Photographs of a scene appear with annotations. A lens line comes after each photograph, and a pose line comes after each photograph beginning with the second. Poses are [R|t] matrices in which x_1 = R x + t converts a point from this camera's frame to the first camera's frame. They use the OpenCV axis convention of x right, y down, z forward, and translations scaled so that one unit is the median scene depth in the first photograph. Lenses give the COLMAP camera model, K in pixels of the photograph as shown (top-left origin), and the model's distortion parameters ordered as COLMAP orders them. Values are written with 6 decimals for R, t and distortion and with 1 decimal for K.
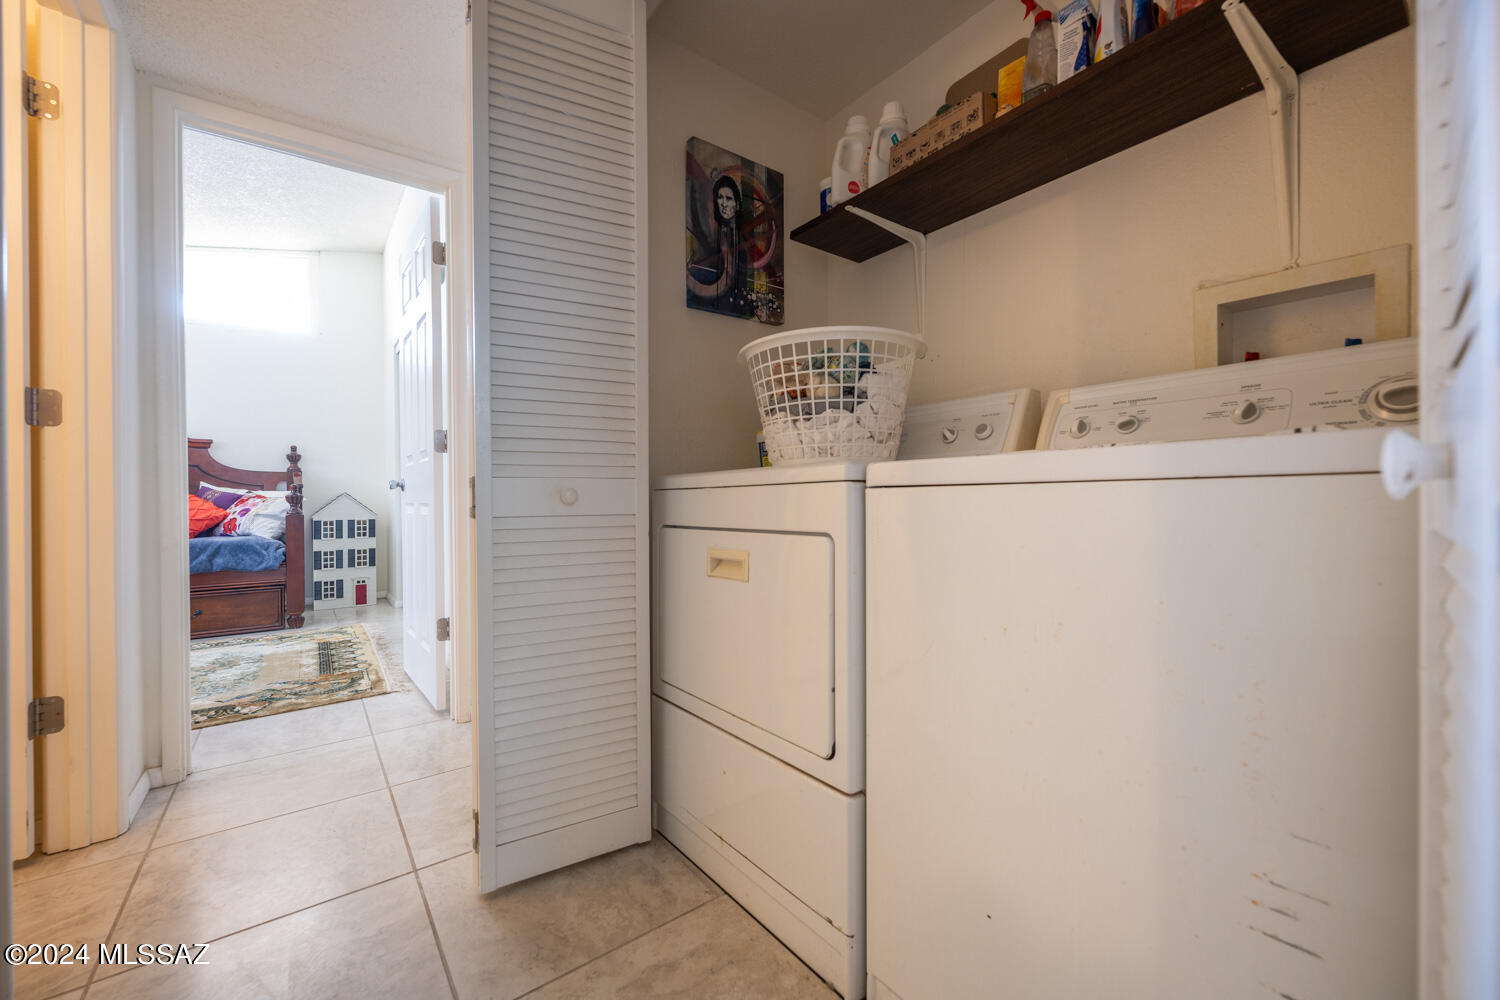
lens RADIAL K [[600.8, 0, 750.0], [0, 600.8, 500.0], [0, 0, 1]] dist [0.000612, 0.000113]
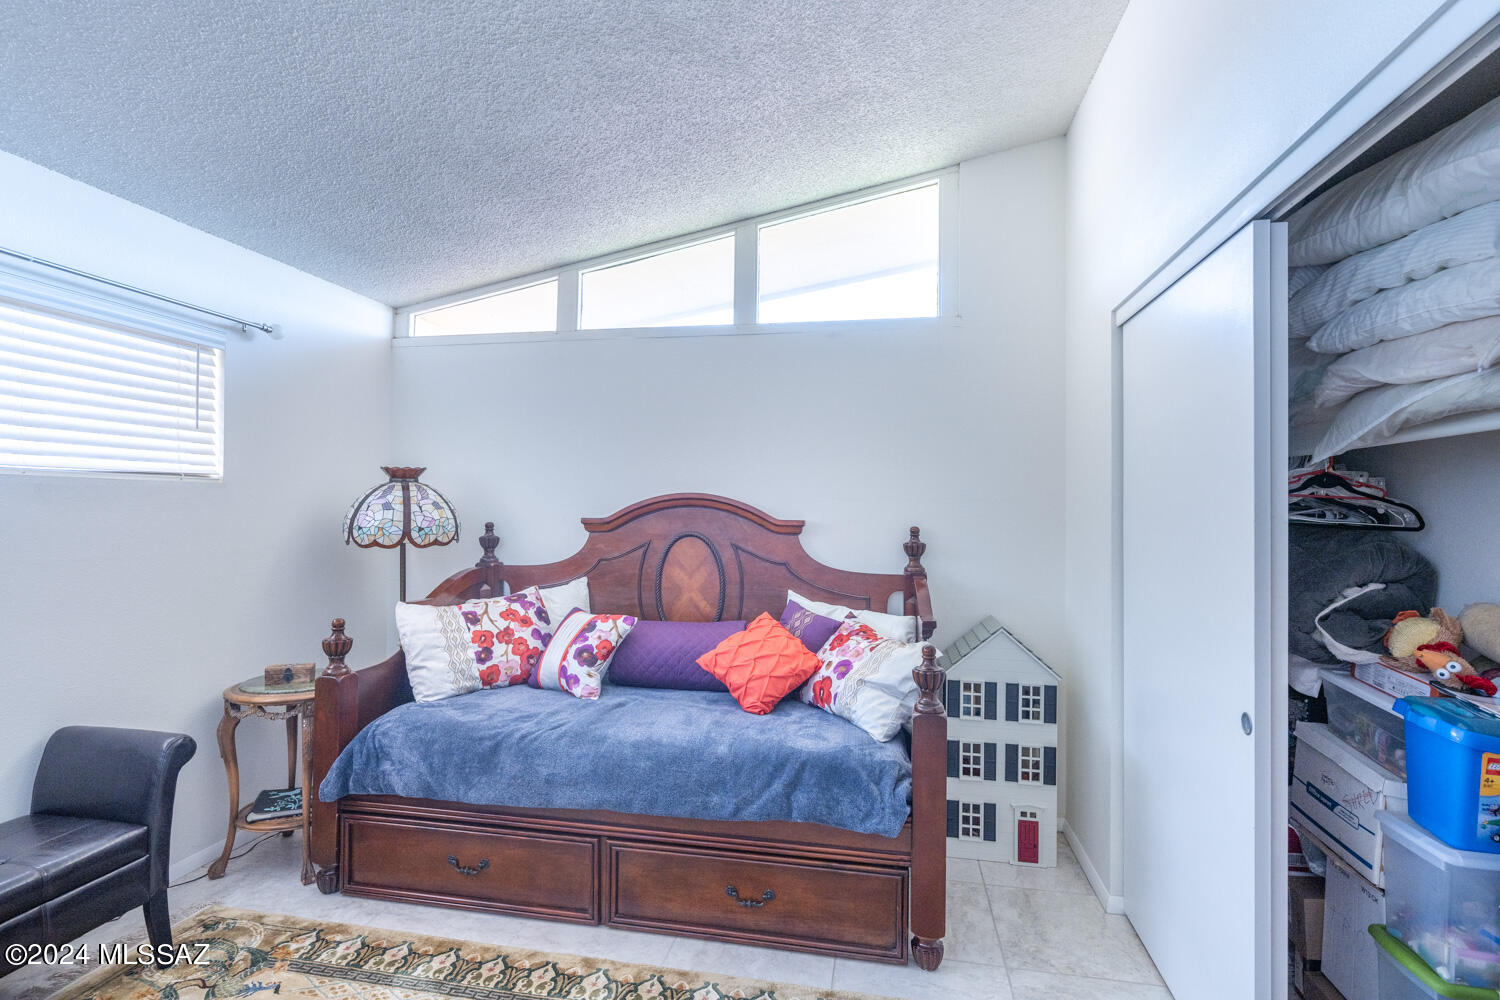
lens RADIAL K [[747.7, 0, 750.0], [0, 747.7, 500.0], [0, 0, 1]] dist [-0.016250, -0.000152]
pose [[0.678829, 0.000285, -0.734297, -0.380540], [-0.017018, 0.999737, -0.015345, -0.106633], [0.734100, 0.022913, 0.678655, 0.450423]]
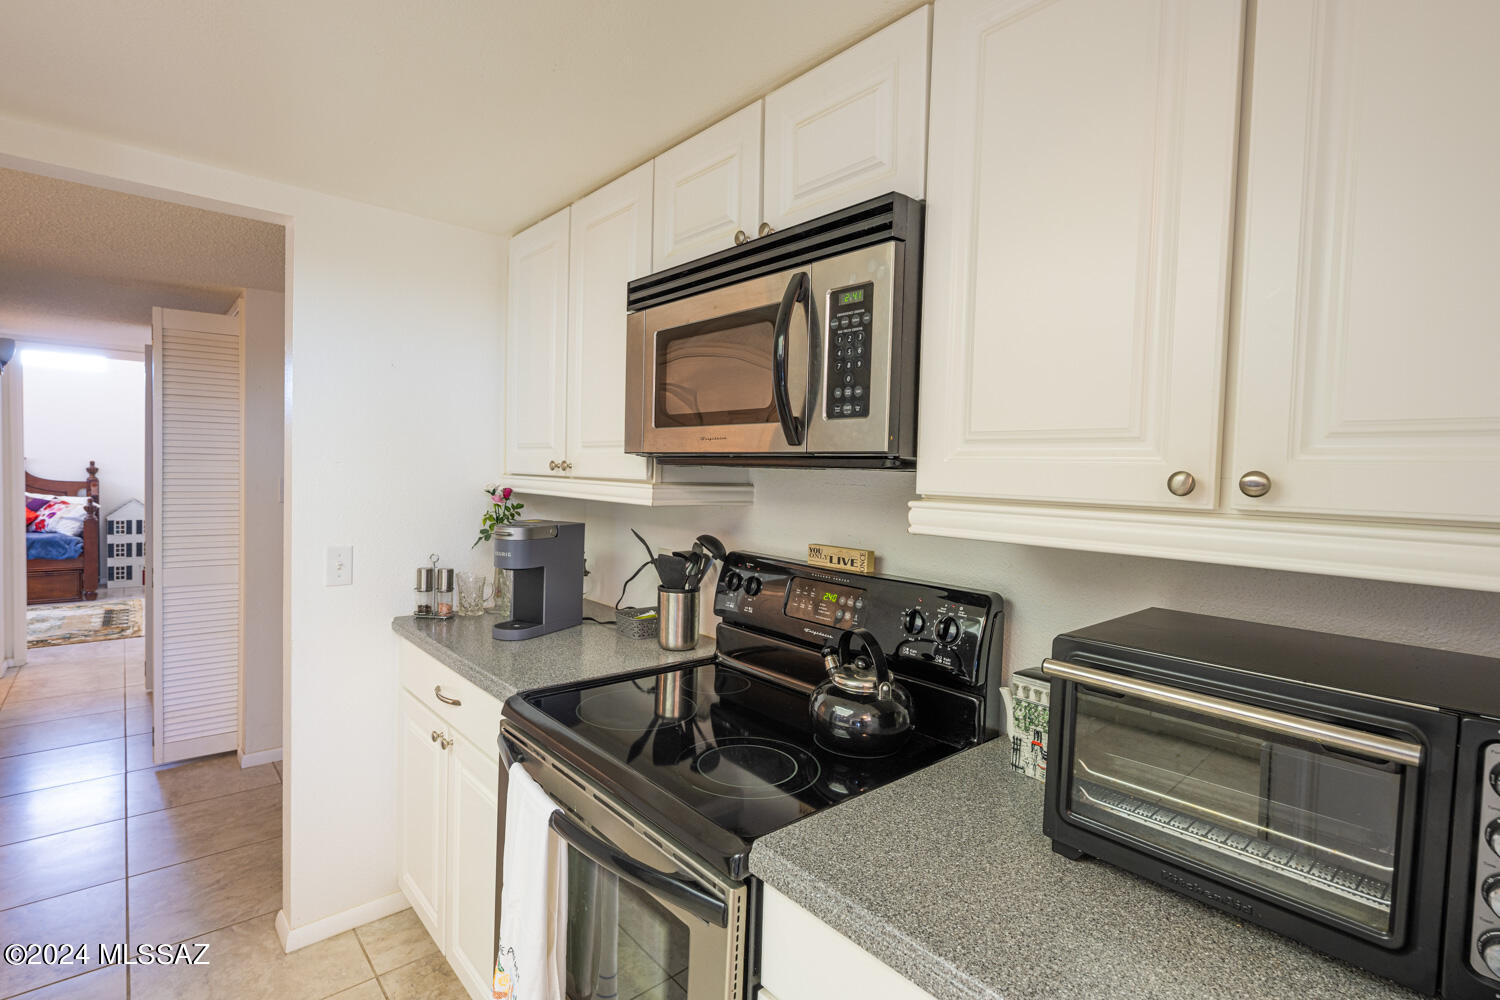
lens RADIAL K [[721.1, 0, 750.0], [0, 721.1, 500.0], [0, 0, 1]] dist [0.001281, 0.000895]
pose [[0.996538, 0.036021, 0.074924, 0.557572], [-0.038818, 0.998590, 0.036220, -0.123138], [-0.073514, -0.039003, 0.996531, -0.680125]]
